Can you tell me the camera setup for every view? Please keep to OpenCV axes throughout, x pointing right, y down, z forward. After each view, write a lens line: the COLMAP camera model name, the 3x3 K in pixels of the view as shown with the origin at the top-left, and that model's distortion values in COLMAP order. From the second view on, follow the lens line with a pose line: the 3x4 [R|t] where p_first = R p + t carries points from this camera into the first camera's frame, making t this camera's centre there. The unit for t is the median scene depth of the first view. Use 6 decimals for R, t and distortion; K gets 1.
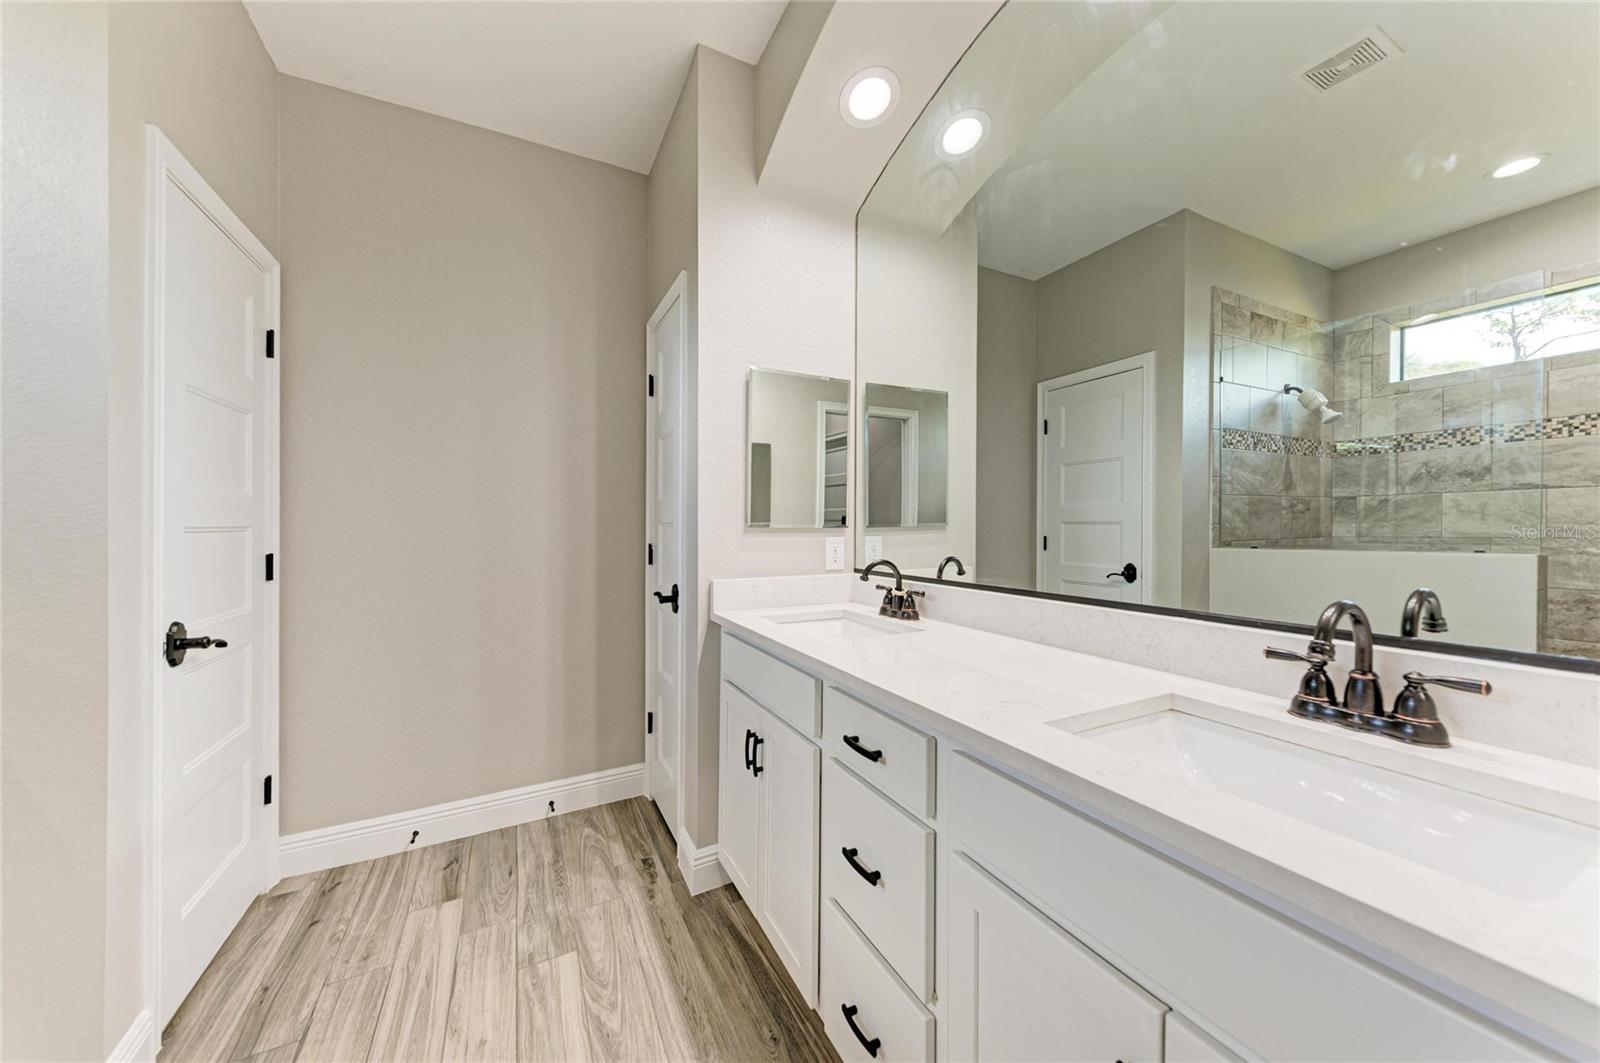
lens RADIAL K [[550.2, 0, 800.5], [0, 550.2, 533.2], [0, 0, 1]] dist [0.017141, -0.004612]
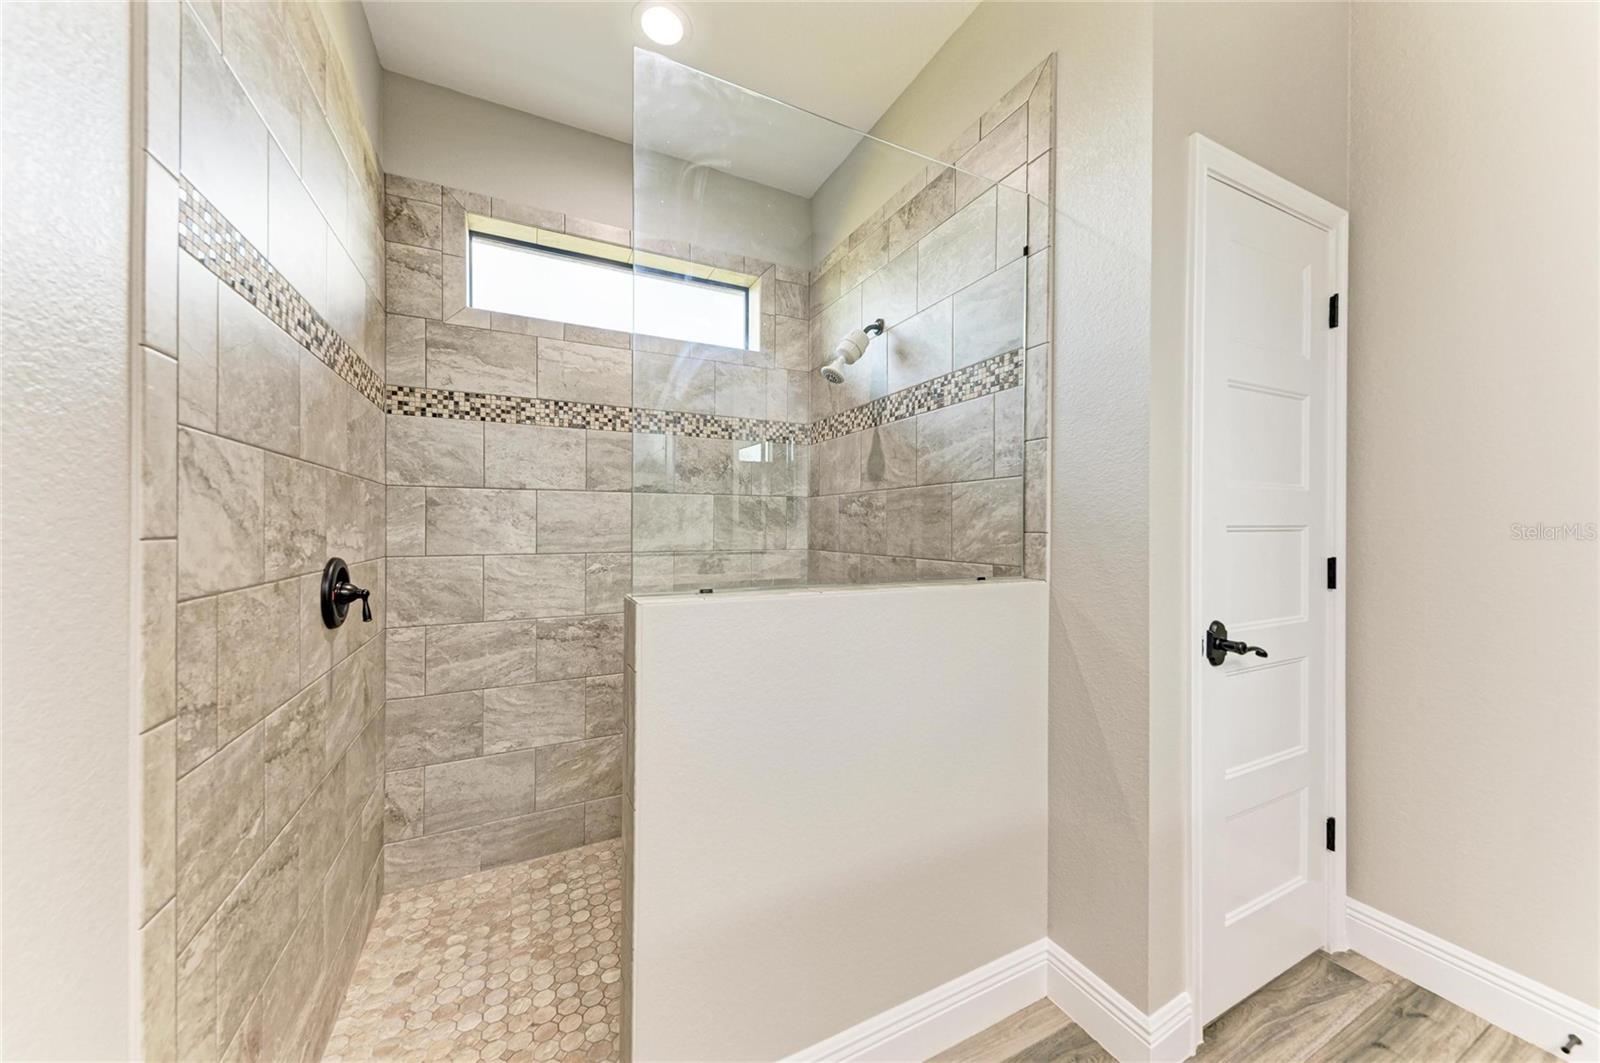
lens RADIAL K [[550.2, 0, 800.5], [0, 550.2, 533.2], [0, 0, 1]] dist [0.017141, -0.004612]
pose [[-0.019235, -0.001356, -0.999814, -0.098011], [-0.006763, 0.999976, -0.001226, 0.006836], [0.999792, 0.006738, -0.019243, 0.233971]]
